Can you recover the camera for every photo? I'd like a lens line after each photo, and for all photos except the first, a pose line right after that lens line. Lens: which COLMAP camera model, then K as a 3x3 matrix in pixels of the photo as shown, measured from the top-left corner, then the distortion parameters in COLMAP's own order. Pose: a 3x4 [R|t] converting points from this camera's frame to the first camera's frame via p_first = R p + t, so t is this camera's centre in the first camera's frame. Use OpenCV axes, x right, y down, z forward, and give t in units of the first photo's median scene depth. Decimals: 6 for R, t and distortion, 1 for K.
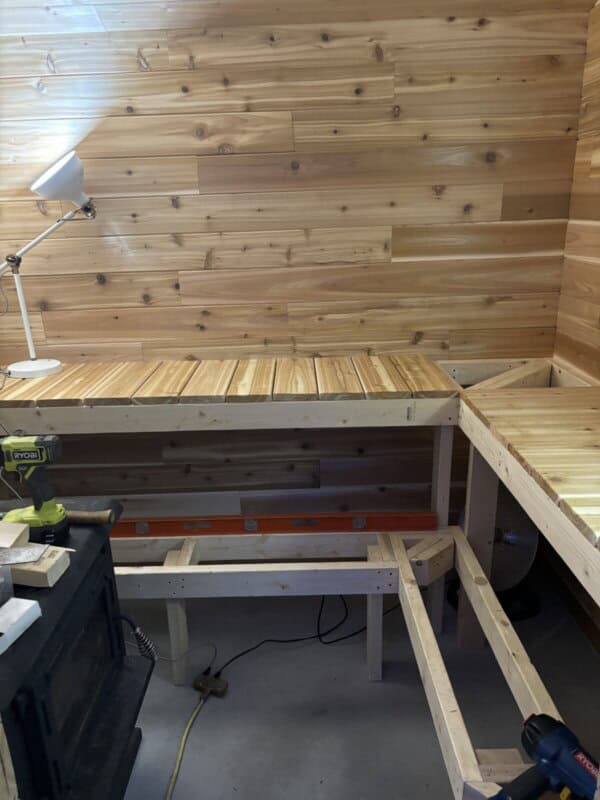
lens RADIAL K [[581.8, 0, 300.0], [0, 581.8, 400.0], [0, 0, 1]] dist [0.063135, -0.071043]
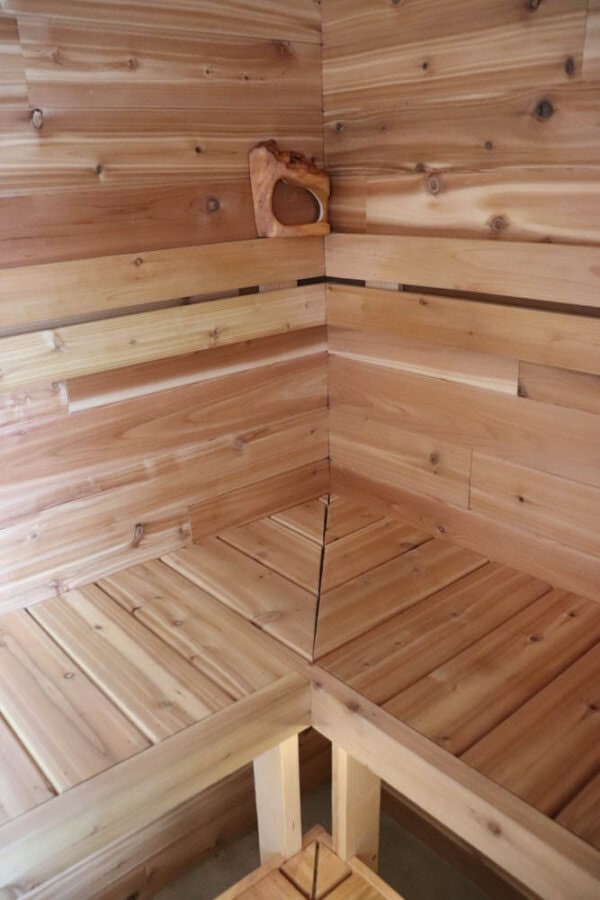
lens RADIAL K [[741.2, 0, 299.6], [0, 741.2, 455.4], [0, 0, 1]] dist [-0.179480, 0.165320]
pose [[0.764732, -0.225587, 0.603569, -0.080981], [0.213256, 0.972532, 0.093290, -0.235790], [-0.608036, 0.057372, 0.791834, 0.436230]]
